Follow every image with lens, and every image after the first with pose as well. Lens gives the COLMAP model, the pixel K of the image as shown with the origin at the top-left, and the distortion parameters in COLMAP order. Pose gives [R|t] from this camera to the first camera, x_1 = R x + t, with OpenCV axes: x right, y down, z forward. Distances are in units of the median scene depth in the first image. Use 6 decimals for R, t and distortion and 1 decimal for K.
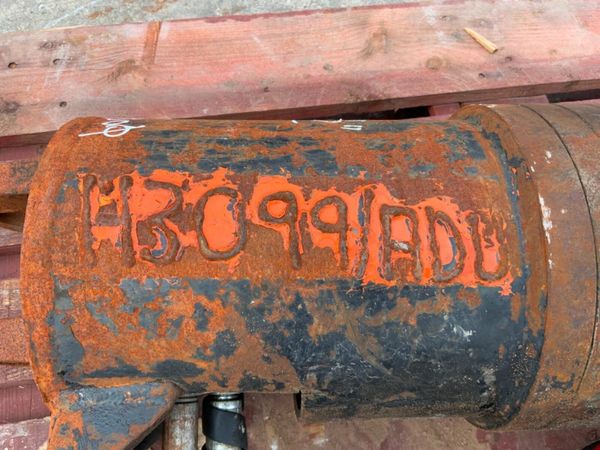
lens RADIAL K [[498.6, 0, 298.0], [0, 498.6, 225.8], [0, 0, 1]] dist [0.080138, -0.171378]
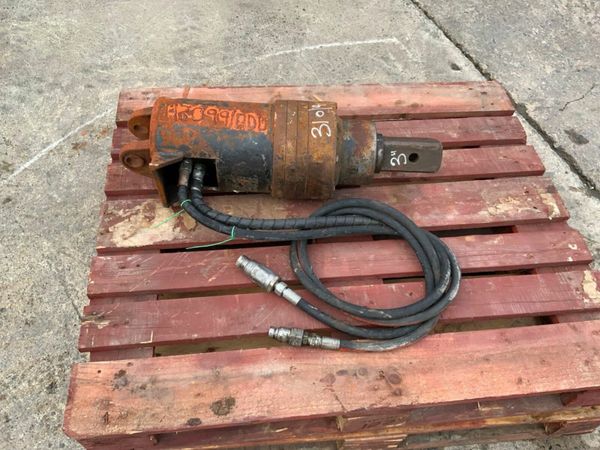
lens RADIAL K [[498.6, 0, 298.0], [0, 498.6, 225.8], [0, 0, 1]] dist [0.080138, -0.171378]
pose [[0.998349, 0.041773, -0.039416, 0.865296], [-0.049605, 0.973052, -0.225186, 1.762629], [0.028947, 0.226770, 0.973518, -2.783736]]
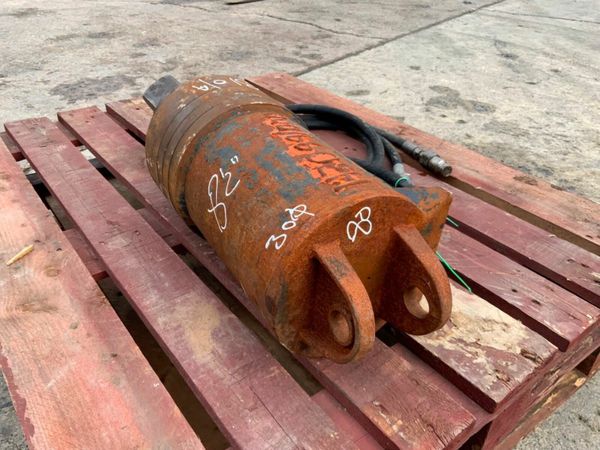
lens RADIAL K [[500.5, 0, 300.0], [0, 500.5, 225.0], [0, 0, 1]] dist [0.082097, -0.193337]
pose [[-0.468687, -0.541070, 0.698266, -1.743641], [0.781025, 0.115491, 0.613727, -1.352199], [-0.412712, 0.833010, 0.368460, 0.466047]]
